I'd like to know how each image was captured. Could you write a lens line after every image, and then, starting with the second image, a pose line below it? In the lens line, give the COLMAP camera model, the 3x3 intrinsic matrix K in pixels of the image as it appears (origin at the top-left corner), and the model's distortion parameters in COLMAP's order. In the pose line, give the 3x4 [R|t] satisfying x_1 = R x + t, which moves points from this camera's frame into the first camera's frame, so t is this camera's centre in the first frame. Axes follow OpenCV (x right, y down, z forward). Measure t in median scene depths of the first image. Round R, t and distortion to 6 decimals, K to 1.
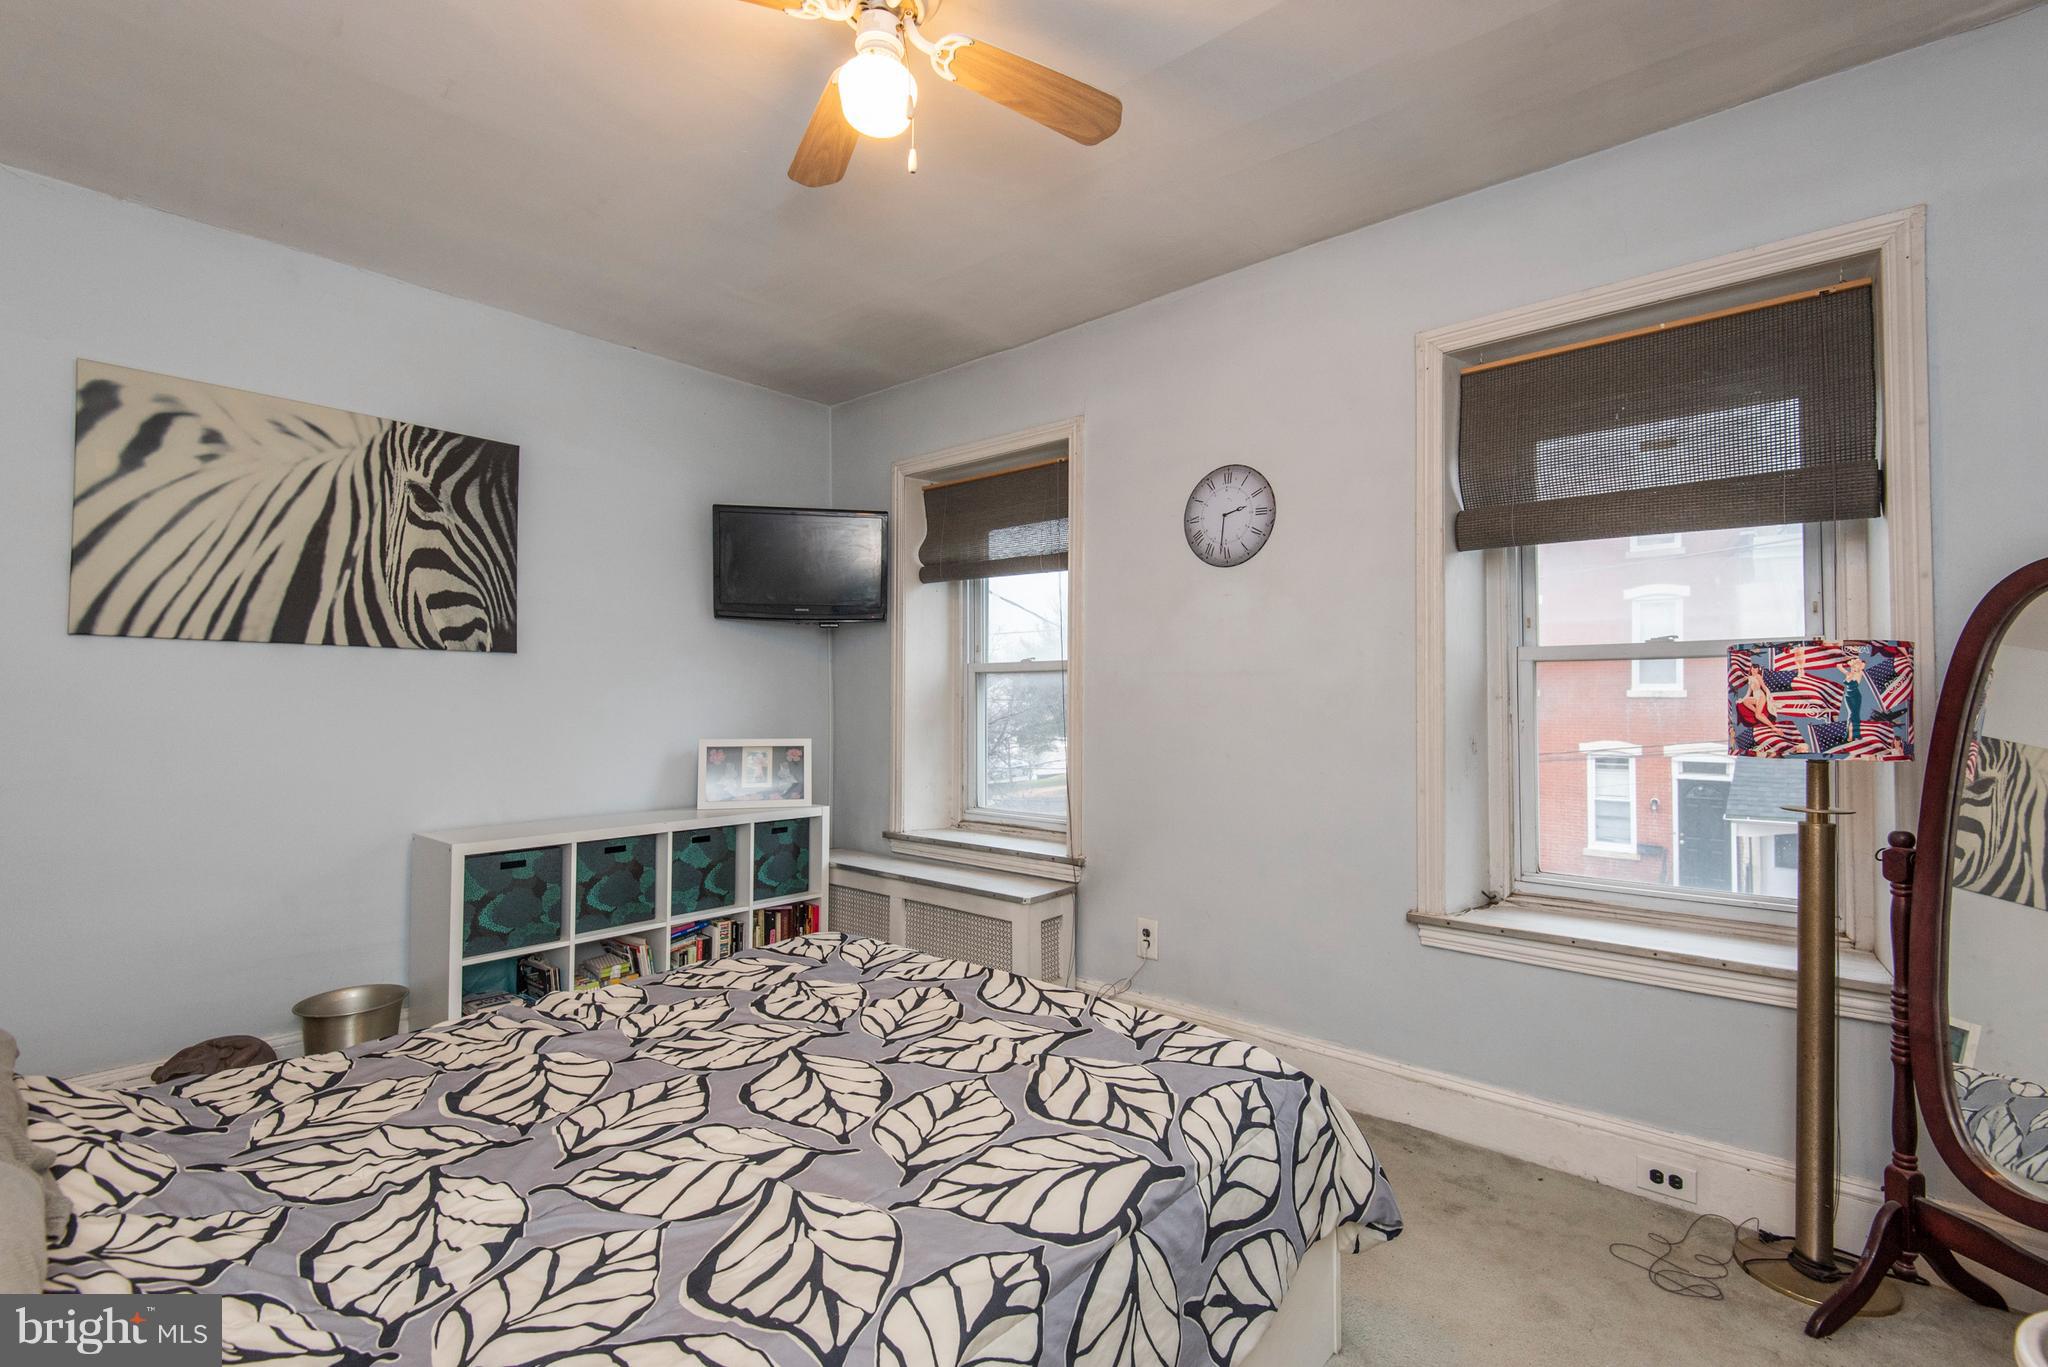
lens RADIAL K [[927.4, 0, 1015.3], [0, 927.4, 682.9], [0, 0, 1]] dist [0.030147, -0.018381]
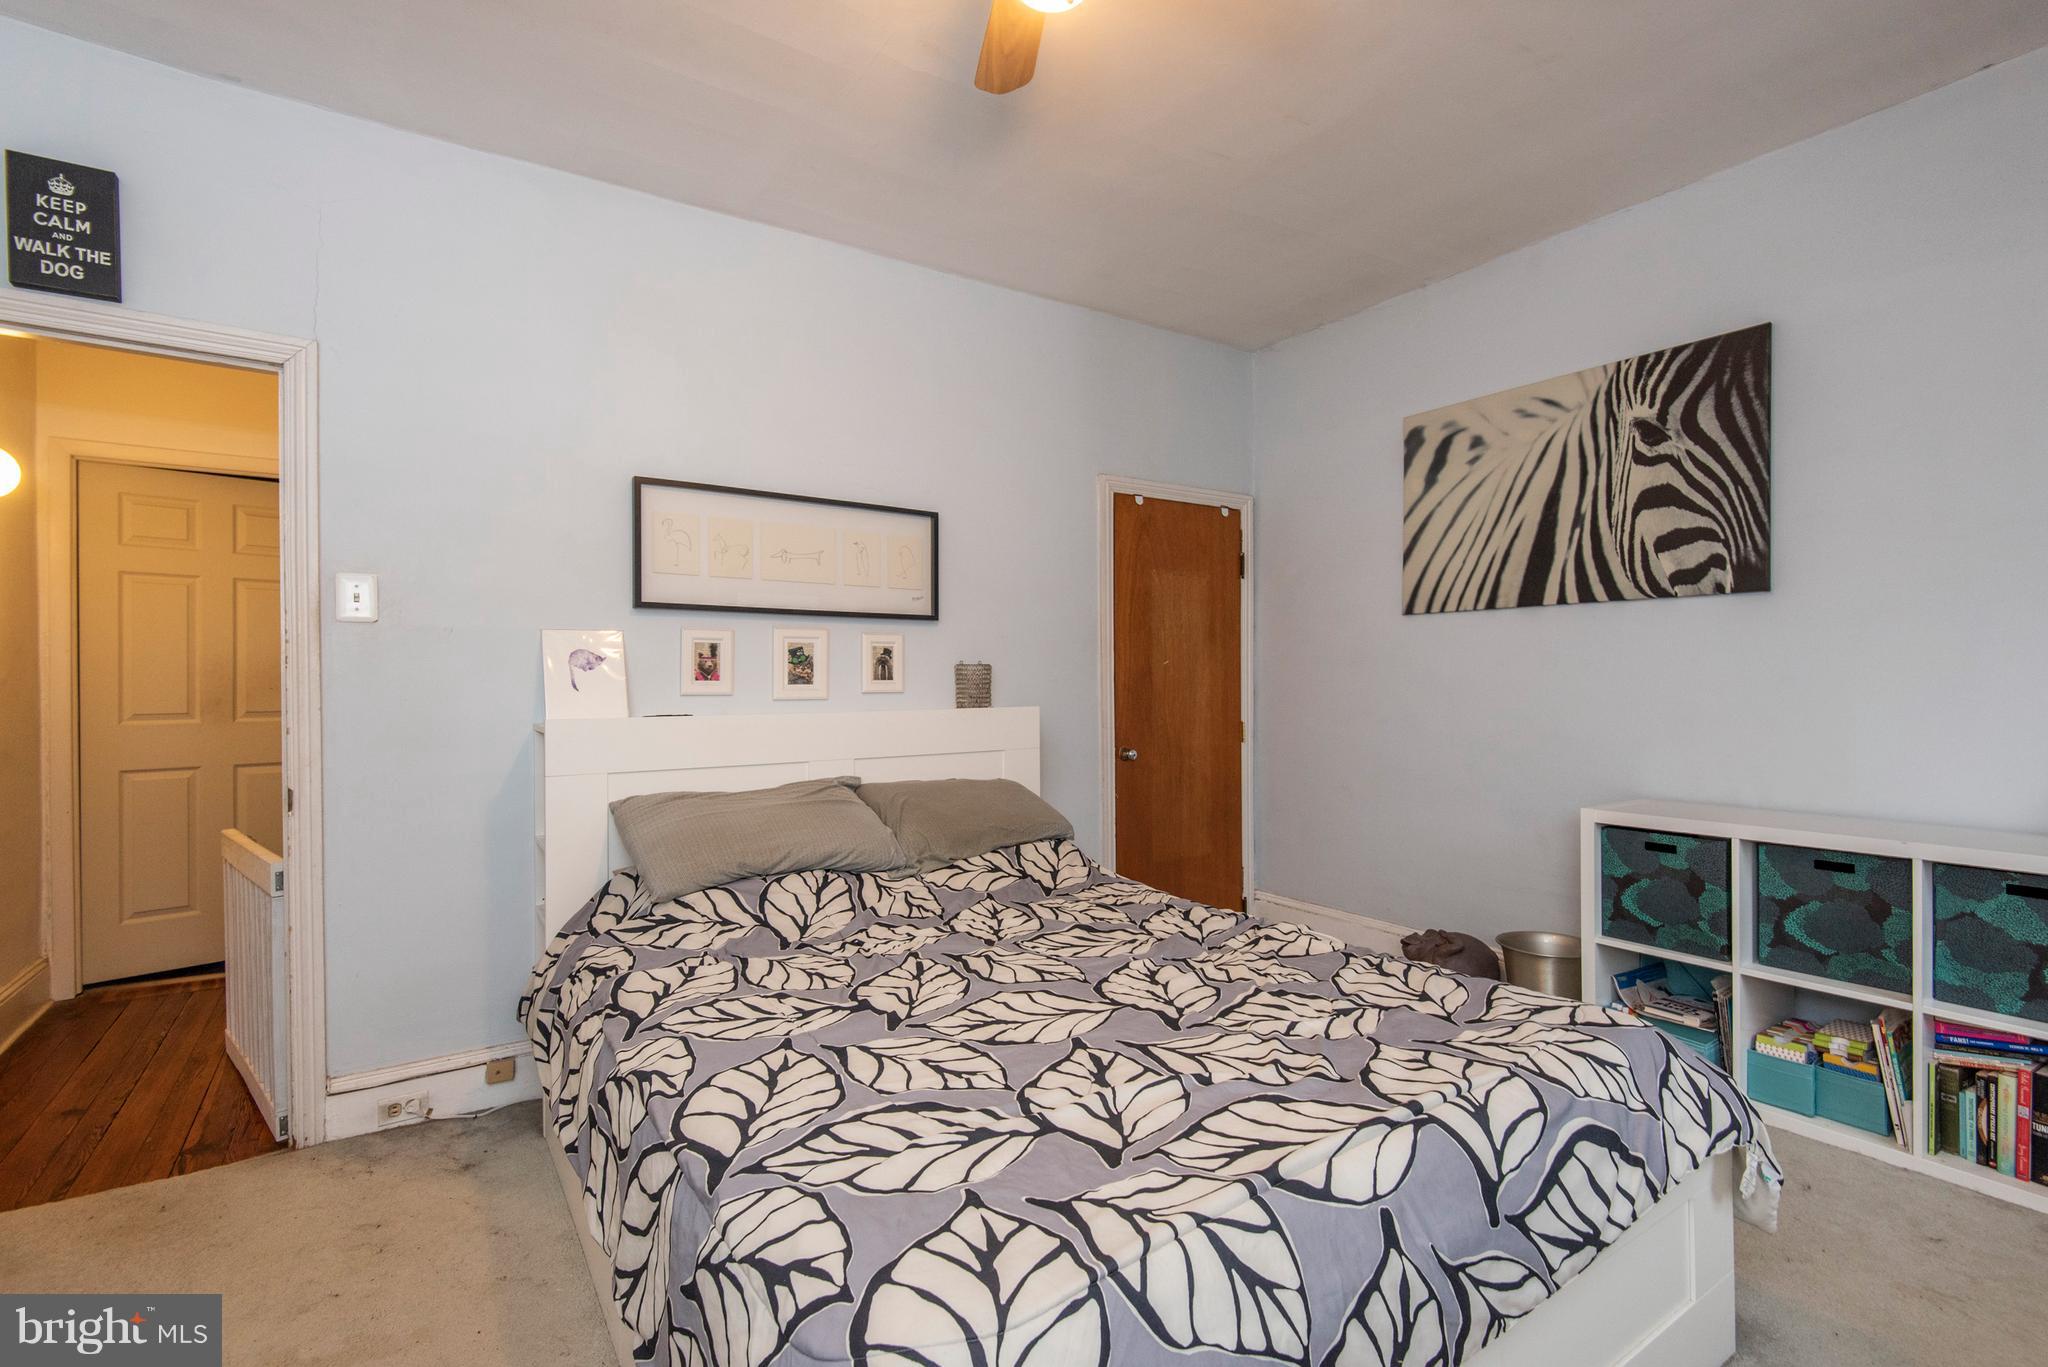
lens RADIAL K [[927.4, 0, 1043.7], [0, 927.4, 682.9], [0, 0, 1]] dist [0.030147, -0.018381]
pose [[-0.238453, -0.000385, -0.971154, 0.415285], [0.022976, 0.999718, -0.006037, 0.039954], [0.970882, -0.023752, -0.238377, 0.679237]]
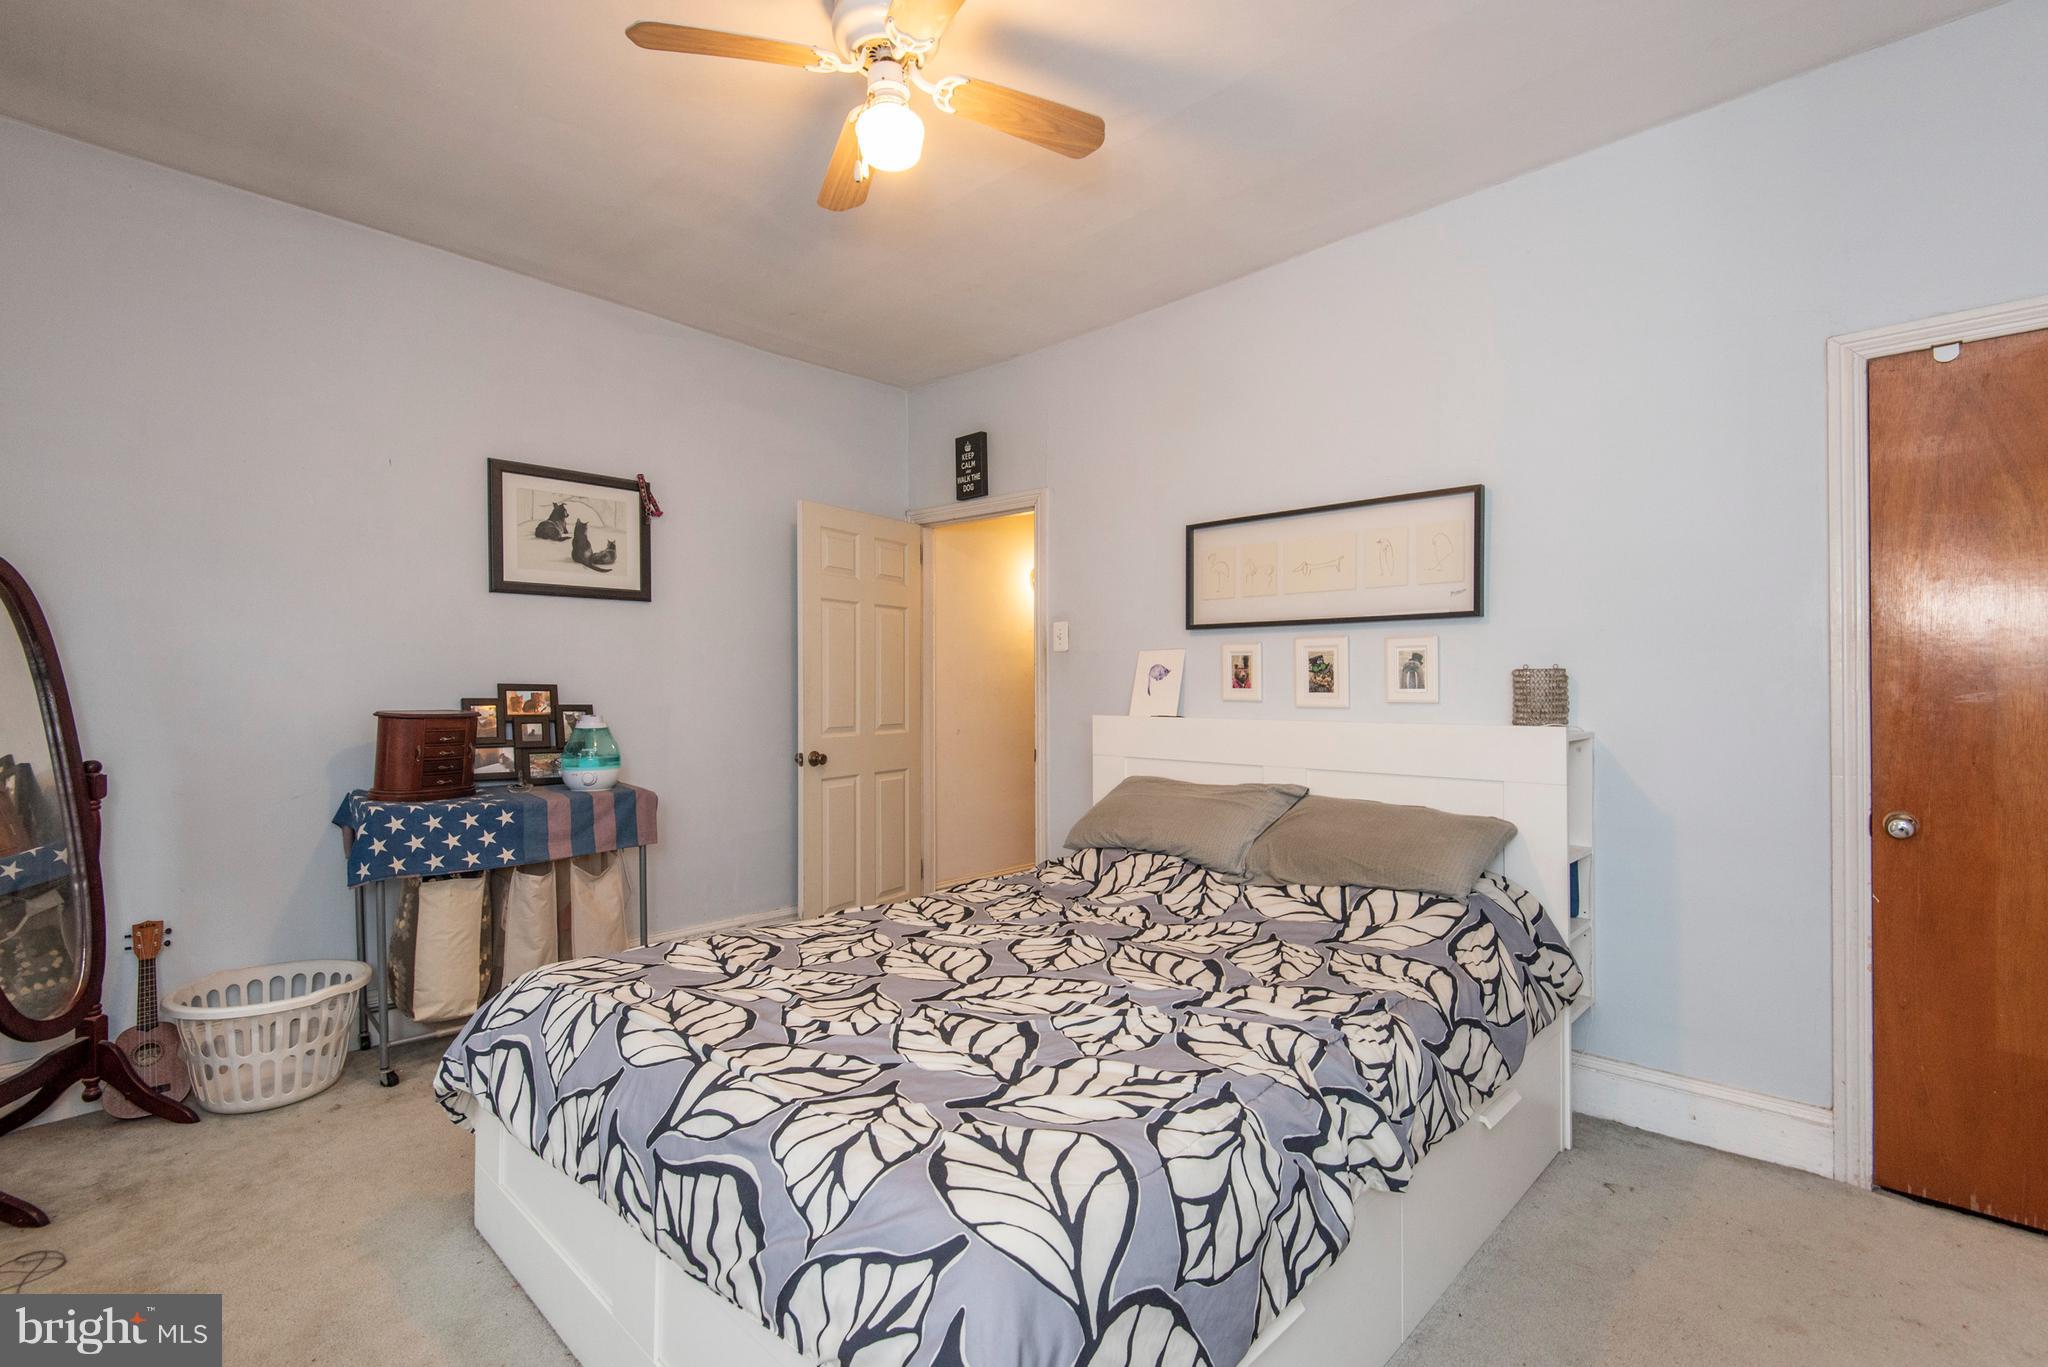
lens RADIAL K [[927.4, 0, 1008.2], [0, 927.4, 696.9], [0, 0, 1]] dist [0.030147, -0.018381]
pose [[-0.998981, -0.001960, 0.045094, -0.197955], [-0.002240, 0.999979, -0.006151, 0.041337], [-0.045081, -0.006246, -0.998964, 1.219102]]
